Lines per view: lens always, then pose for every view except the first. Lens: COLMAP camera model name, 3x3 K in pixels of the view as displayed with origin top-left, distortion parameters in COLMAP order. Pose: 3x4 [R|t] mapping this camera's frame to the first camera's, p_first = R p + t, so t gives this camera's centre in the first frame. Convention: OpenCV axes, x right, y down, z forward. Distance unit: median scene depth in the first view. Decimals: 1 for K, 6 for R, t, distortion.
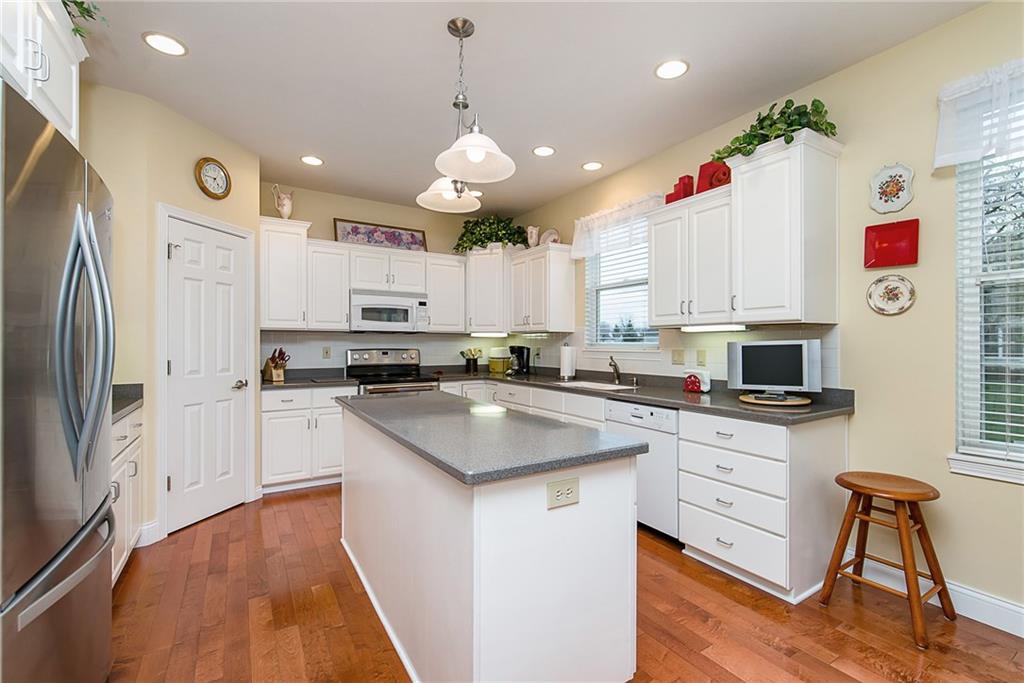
lens RADIAL K [[445.9, 0, 512.0], [0, 445.9, 341.5], [0, 0, 1]] dist [-0.002090, 0.000131]
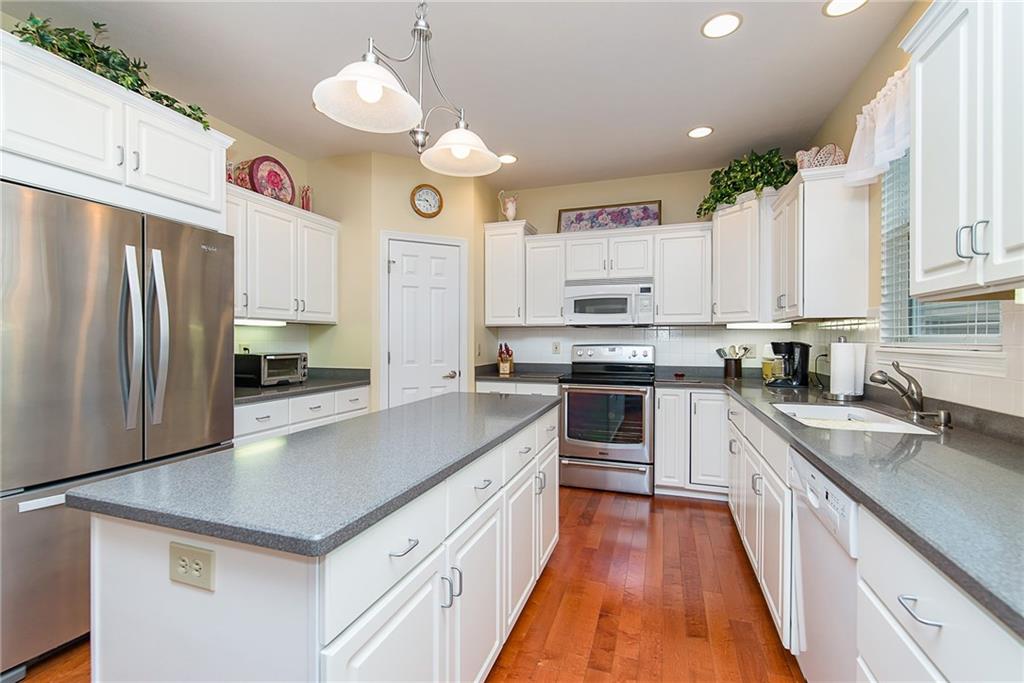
lens RADIAL K [[445.9, 0, 512.0], [0, 445.9, 341.5], [0, 0, 1]] dist [-0.002090, 0.000131]
pose [[0.633038, 0.001462, -0.774119, 0.288377], [0.005277, 0.999967, 0.006204, 0.003825], [0.774103, -0.008012, 0.633009, 0.300996]]
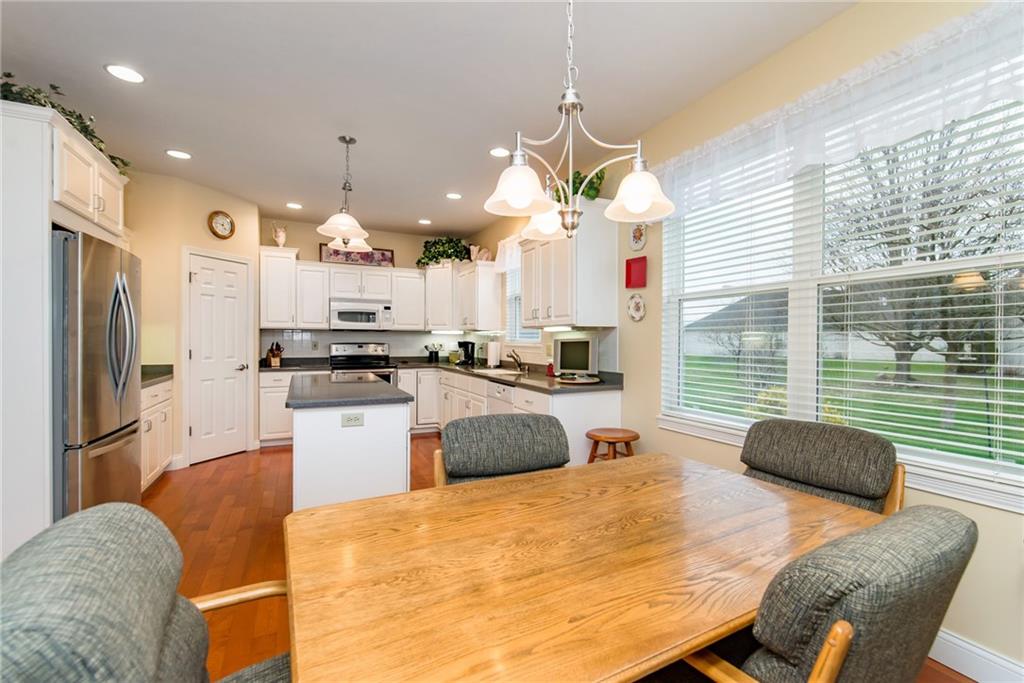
lens RADIAL K [[447.2, 0, 515.9], [0, 447.2, 342.1], [0, 0, 1]] dist [-0.000749, -0.000202]
pose [[0.994626, 0.004469, -0.103439, 0.312252], [-0.003194, 0.999917, 0.012487, -0.004095], [0.103486, -0.012090, 0.994557, -0.253360]]
